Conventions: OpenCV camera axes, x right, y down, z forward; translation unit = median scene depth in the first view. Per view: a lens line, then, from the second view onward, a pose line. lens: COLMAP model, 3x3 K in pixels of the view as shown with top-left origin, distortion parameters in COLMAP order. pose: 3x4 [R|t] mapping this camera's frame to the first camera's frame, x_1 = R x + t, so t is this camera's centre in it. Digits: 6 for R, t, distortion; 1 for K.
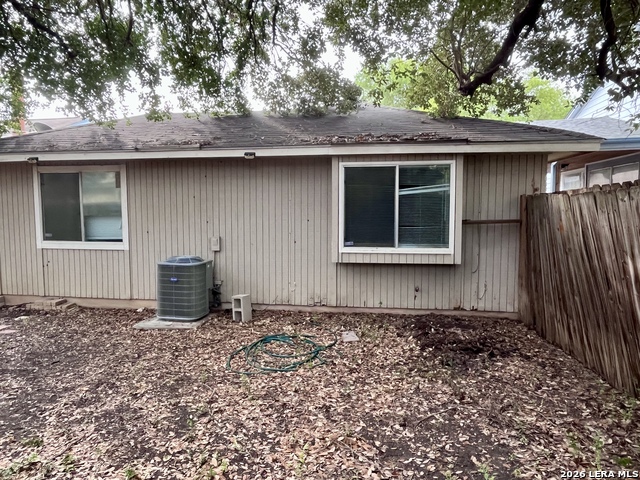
lens RADIAL K [[423.2, 0, 317.9], [0, 423.2, 246.5], [0, 0, 1]] dist [0.002745, -0.001439]
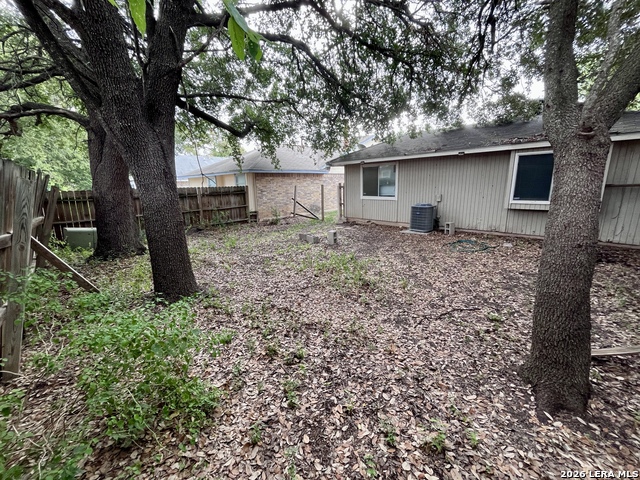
lens RADIAL K [[260.0, 0, 320.9], [0, 260.0, 238.4], [0, 0, 1]] dist [-0.004678, 0.000293]
pose [[0.801093, 0.105147, -0.589232, 0.066076], [-0.024103, 0.989317, 0.143772, 0.021024], [0.598055, -0.100972, 0.795069, -0.375008]]
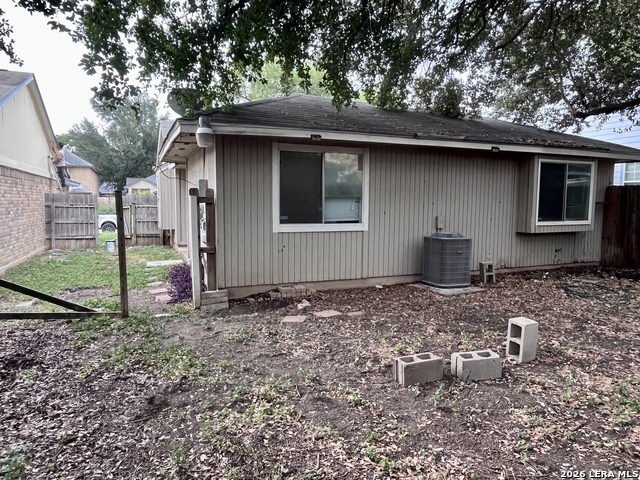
lens RADIAL K [[423.2, 0, 321.5], [0, 423.2, 240.1], [0, 0, 1]] dist [0.002745, -0.001439]
pose [[0.857108, -0.046955, 0.512993, -1.103456], [0.029659, 0.998683, 0.041856, -0.015315], [-0.514283, -0.020661, 0.857372, 0.173382]]
